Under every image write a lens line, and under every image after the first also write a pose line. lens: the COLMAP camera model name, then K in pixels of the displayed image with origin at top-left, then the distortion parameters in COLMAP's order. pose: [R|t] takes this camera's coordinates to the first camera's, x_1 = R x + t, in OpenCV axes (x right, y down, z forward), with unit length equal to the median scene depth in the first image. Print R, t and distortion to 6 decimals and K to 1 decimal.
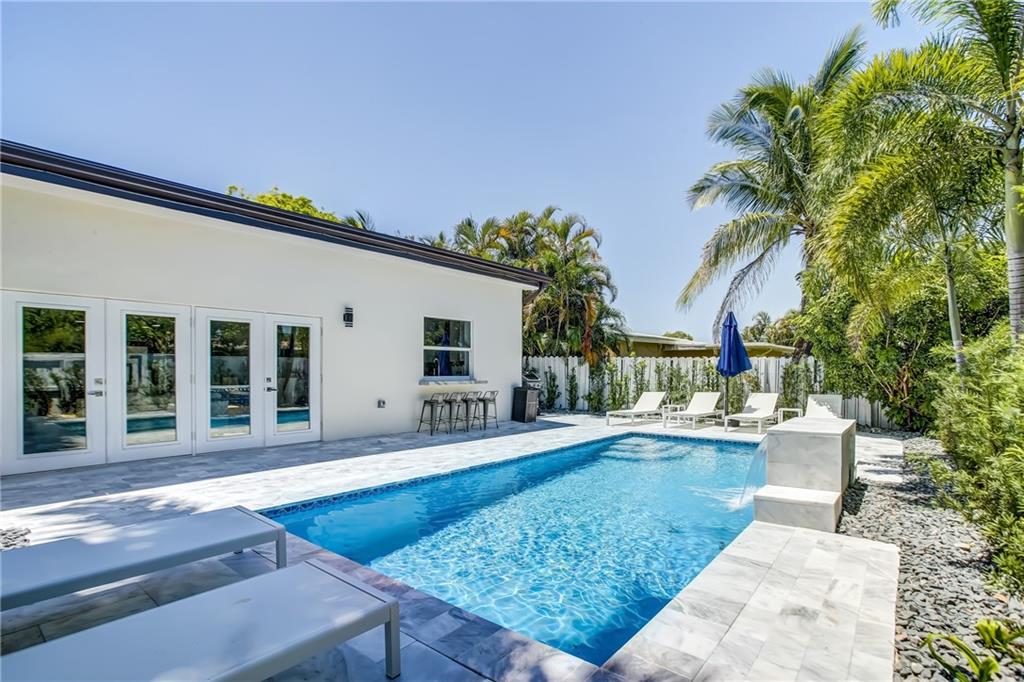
lens RADIAL K [[499.5, 0, 514.5], [0, 499.5, 347.7], [0, 0, 1]] dist [-0.050847, 0.026458]
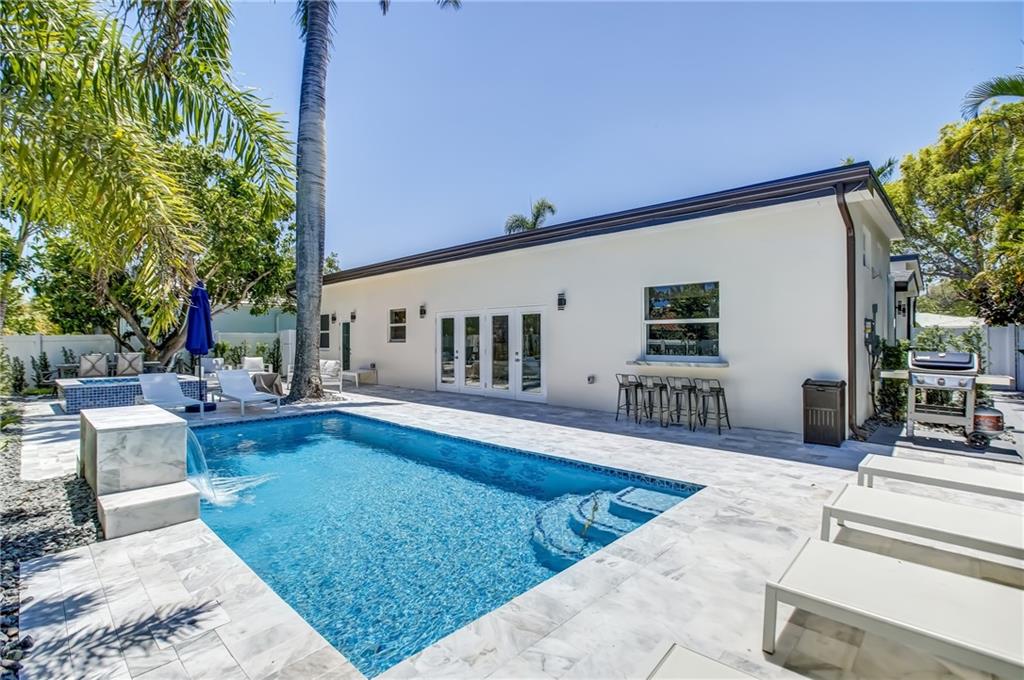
lens RADIAL K [[468.0, 0, 518.2], [0, 468.0, 340.4], [0, 0, 1]] dist [-0.046142, 0.012203]
pose [[-0.044872, -0.004017, -0.998985, 0.840899], [0.041236, 0.999132, -0.005870, 0.035691], [0.998141, -0.041458, -0.044667, 1.063934]]
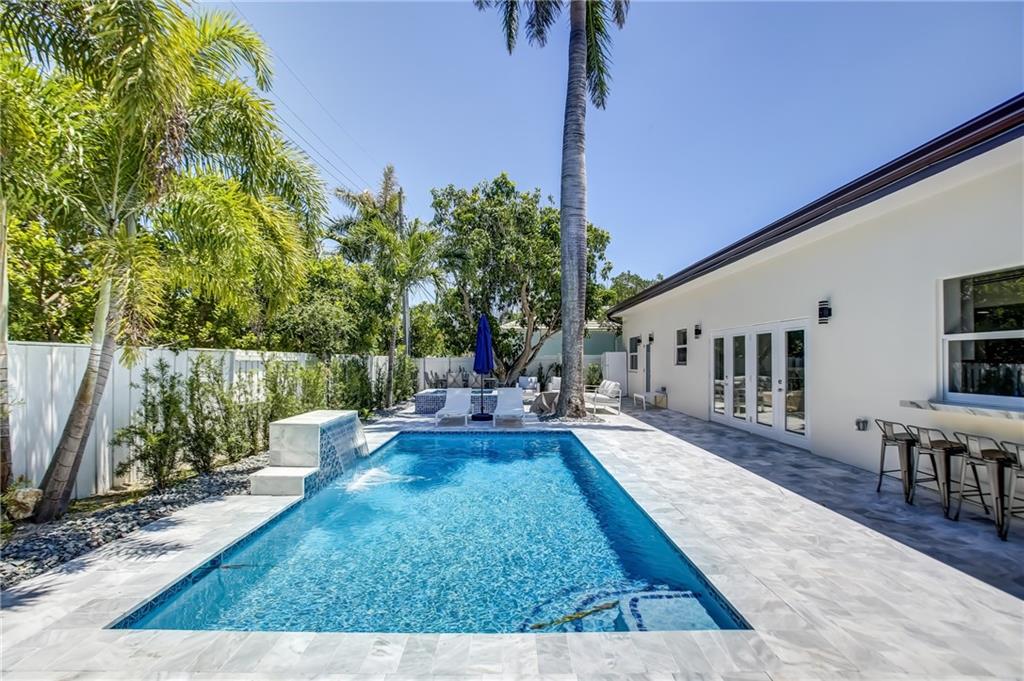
lens RADIAL K [[471.2, 0, 522.2], [0, 471.2, 357.0], [0, 0, 1]] dist [-0.070878, 0.022901]
pose [[-0.742658, -0.012301, -0.669557, 0.611680], [0.019278, 0.999024, -0.039736, 0.039399], [0.669393, -0.042418, -0.741697, 1.377668]]
